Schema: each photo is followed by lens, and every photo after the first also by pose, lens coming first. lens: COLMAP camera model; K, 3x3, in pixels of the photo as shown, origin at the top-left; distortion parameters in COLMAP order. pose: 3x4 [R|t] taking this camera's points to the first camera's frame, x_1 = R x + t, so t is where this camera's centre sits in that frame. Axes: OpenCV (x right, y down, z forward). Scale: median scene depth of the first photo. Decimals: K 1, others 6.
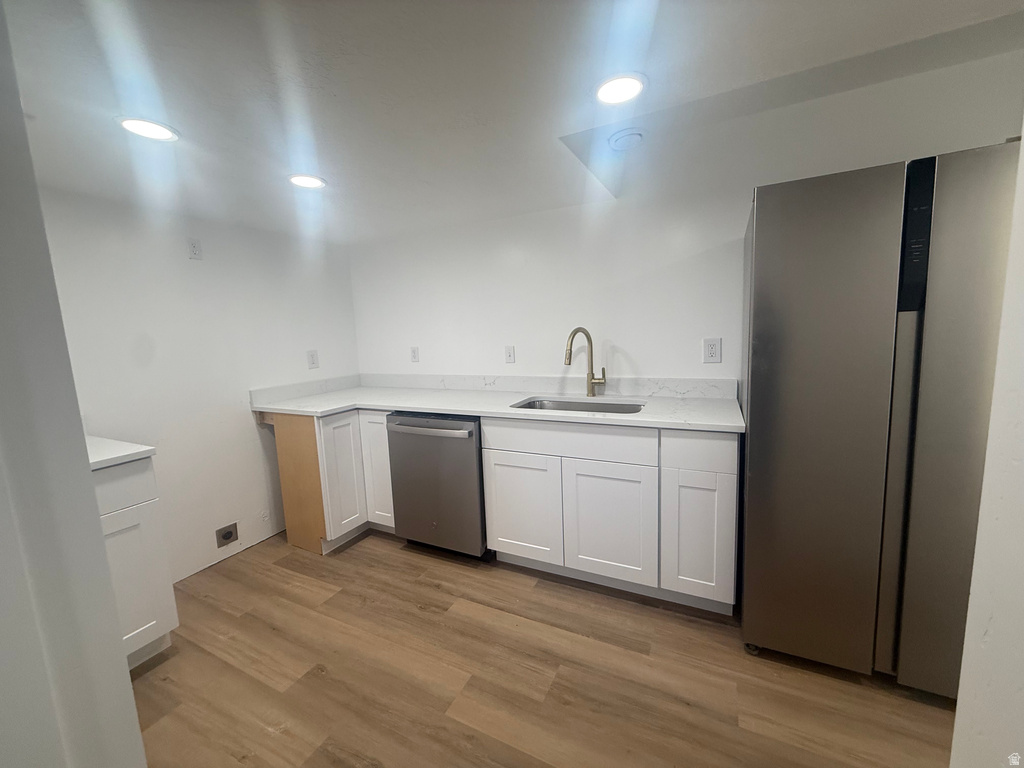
lens RADIAL K [[408.4, 0, 509.9], [0, 408.4, 383.7], [0, 0, 1]] dist [0.000639, -0.000121]
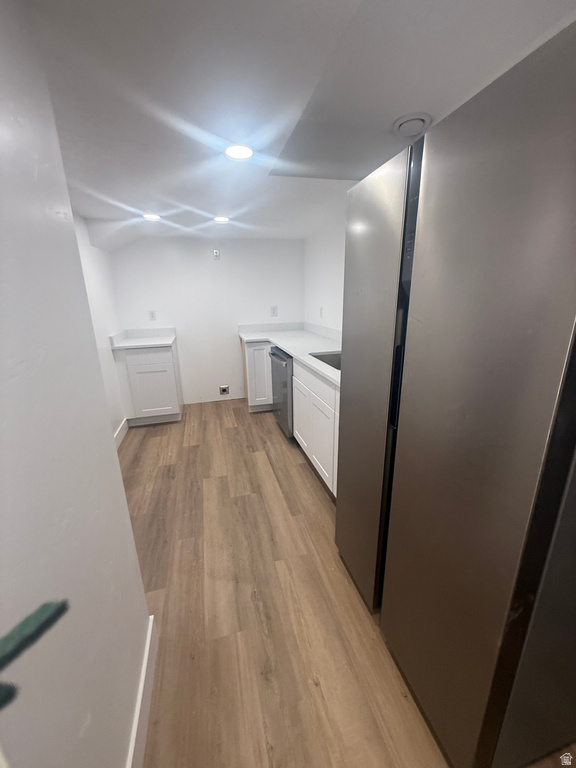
lens RADIAL K [[306.3, 0, 287.2], [0, 306.3, 382.0], [0, 0, 1]] dist [0.000639, -0.000121]
pose [[0.669245, 0.232495, -0.705732, 0.853046], [-0.102123, 0.969554, 0.222566, -0.093549], [0.735991, -0.076880, 0.672612, 0.172606]]
